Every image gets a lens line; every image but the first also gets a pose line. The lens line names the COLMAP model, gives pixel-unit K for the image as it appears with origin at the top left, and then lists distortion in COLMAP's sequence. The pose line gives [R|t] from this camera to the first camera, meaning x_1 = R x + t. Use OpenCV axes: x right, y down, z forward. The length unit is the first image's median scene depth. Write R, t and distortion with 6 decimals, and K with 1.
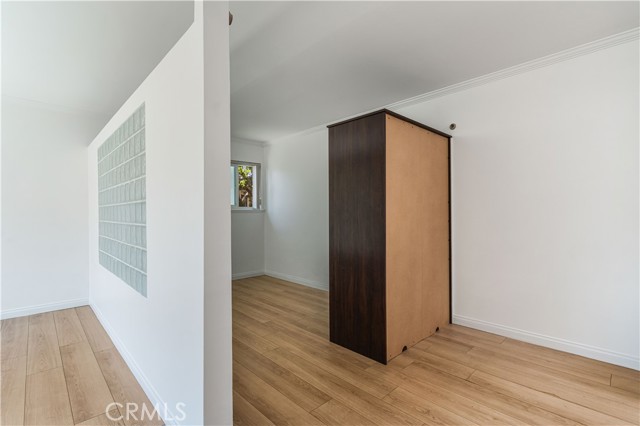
lens RADIAL K [[291.9, 0, 321.4], [0, 291.9, 212.4], [0, 0, 1]] dist [-0.009805, 0.000626]
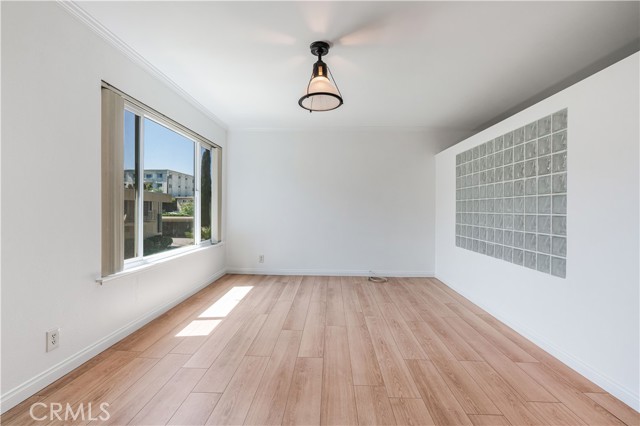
lens RADIAL K [[291.9, 0, 322.3], [0, 291.9, 211.5], [0, 0, 1]] dist [-0.009805, 0.000626]
pose [[0.693183, 0.017748, -0.720543, -0.342502], [-0.002890, 0.999757, 0.021845, 0.000609], [0.720755, -0.013060, 0.693066, -0.389009]]
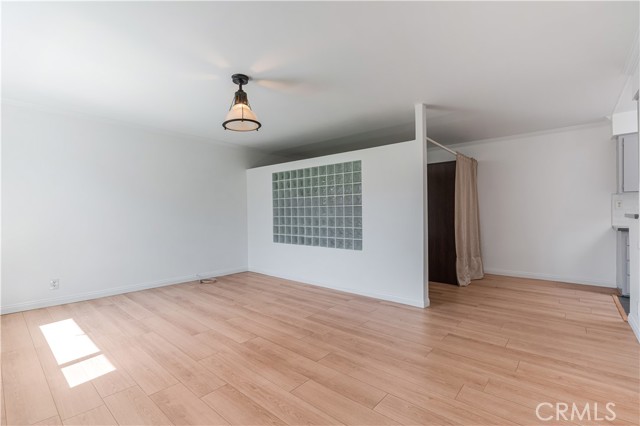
lens RADIAL K [[291.9, 0, 321.0], [0, 291.9, 215.3], [0, 0, 1]] dist [-0.009805, 0.000626]
pose [[0.995850, -0.000286, 0.091005, -0.857745], [-0.001401, 0.999828, 0.018475, -0.011454], [-0.090995, -0.018526, 0.995679, -0.900096]]
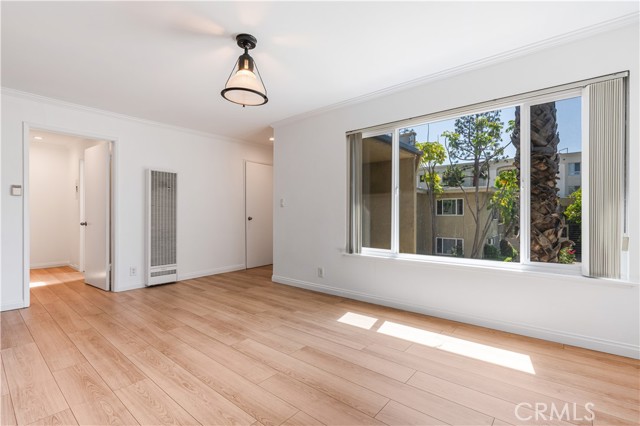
lens RADIAL K [[291.9, 0, 312.2], [0, 291.9, 214.3], [0, 0, 1]] dist [-0.009805, 0.000626]
pose [[-0.996171, 0.009072, -0.086951, -1.194495], [0.010266, 0.999859, -0.013294, 0.054495], [0.086818, -0.014136, -0.996124, 1.255843]]
